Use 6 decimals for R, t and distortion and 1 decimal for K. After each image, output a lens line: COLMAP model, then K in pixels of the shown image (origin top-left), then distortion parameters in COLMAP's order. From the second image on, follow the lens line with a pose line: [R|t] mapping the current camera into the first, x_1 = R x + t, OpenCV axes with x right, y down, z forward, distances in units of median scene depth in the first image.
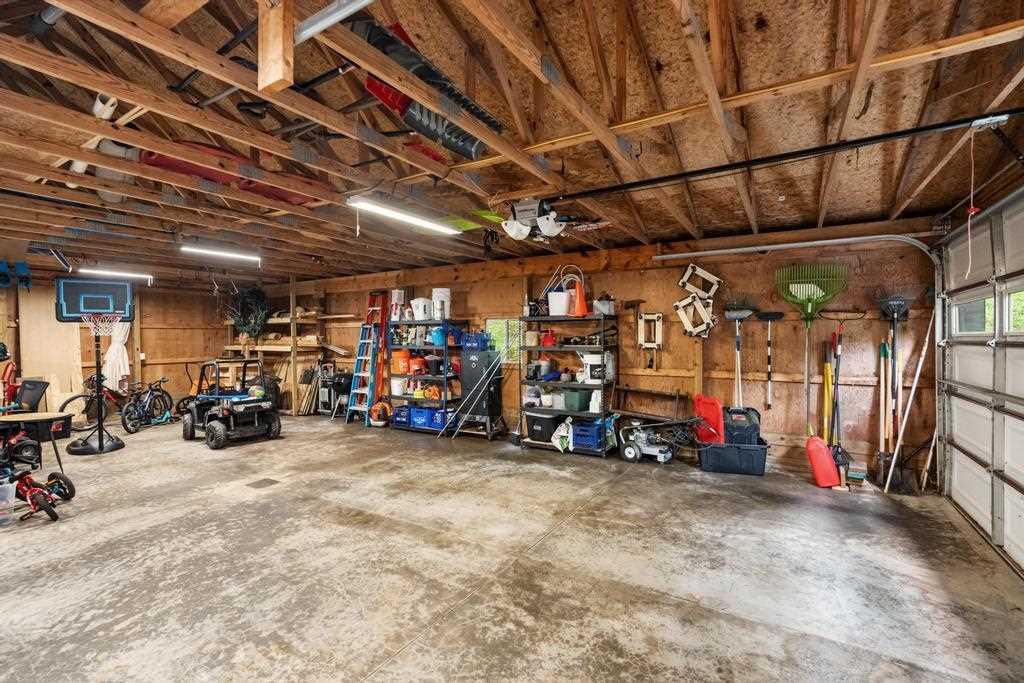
lens RADIAL K [[455.1, 0, 507.9], [0, 455.1, 339.3], [0, 0, 1]] dist [-0.001773, -0.000611]
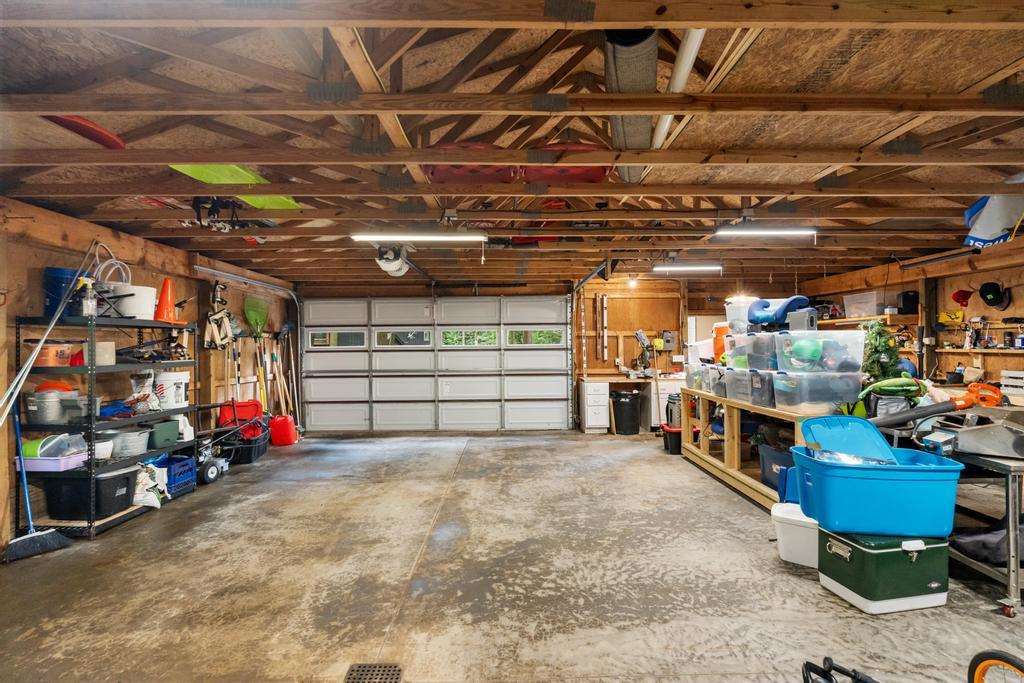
lens RADIAL K [[455.1, 0, 510.0], [0, 455.1, 344.1], [0, 0, 1]] dist [-0.001773, -0.000611]
pose [[-0.529837, 0.011945, 0.848015, -1.222417], [0.013322, 0.999895, -0.005760, -0.003359], [-0.847995, 0.008246, -0.529940, 1.388750]]
